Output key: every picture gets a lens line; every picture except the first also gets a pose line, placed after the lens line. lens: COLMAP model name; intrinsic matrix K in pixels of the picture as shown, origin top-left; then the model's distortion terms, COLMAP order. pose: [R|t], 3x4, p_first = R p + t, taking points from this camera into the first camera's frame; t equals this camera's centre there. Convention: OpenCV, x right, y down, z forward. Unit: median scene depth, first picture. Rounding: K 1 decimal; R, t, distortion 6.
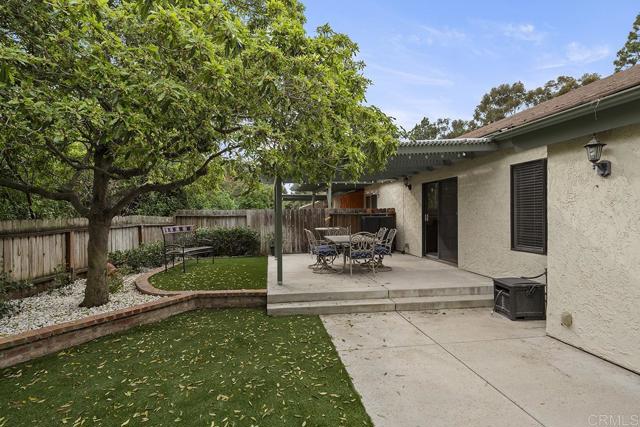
lens RADIAL K [[335.3, 0, 319.7], [0, 335.3, 214.3], [0, 0, 1]] dist [-0.000303, 0.000099]
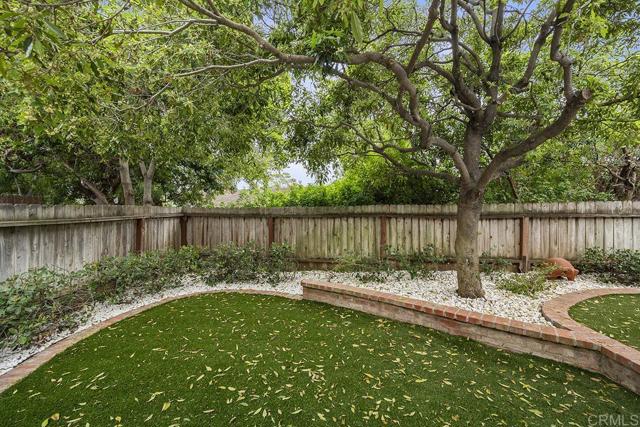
lens RADIAL K [[267.4, 0, 318.3], [0, 267.4, 210.3], [0, 0, 1]] dist [0.001009, -0.000182]
pose [[-0.139704, 0.015365, -0.990074, 0.093018], [0.000875, 0.999881, 0.015393, 0.022222], [0.990193, 0.001284, -0.139701, 0.610318]]
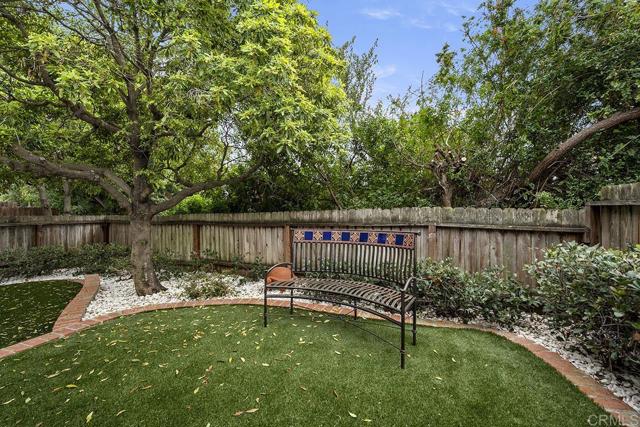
lens RADIAL K [[267.4, 0, 319.3], [0, 267.4, 214.8], [0, 0, 1]] dist [0.001009, -0.000182]
pose [[-0.421627, 0.013553, -0.906668, -0.115951], [0.009660, 0.999899, 0.010455, 0.015288], [0.906718, -0.004351, -0.421715, 1.606300]]
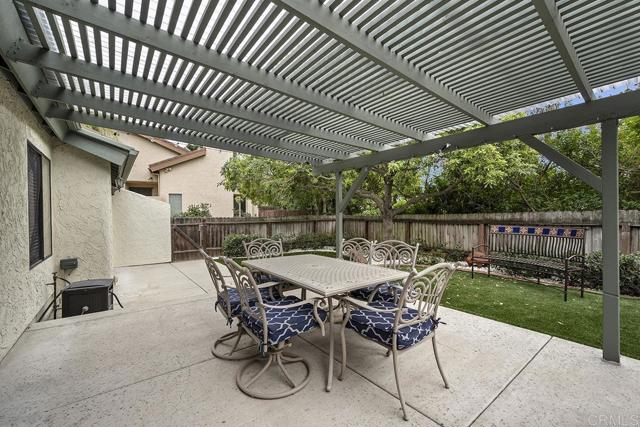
lens RADIAL K [[267.4, 0, 317.5], [0, 267.4, 214.4], [0, 0, 1]] dist [0.001009, -0.000182]
pose [[-0.874669, 0.012770, -0.484552, 0.357780], [0.012216, 0.999916, 0.004301, 0.003321], [0.484566, -0.002157, -0.874752, 1.833806]]
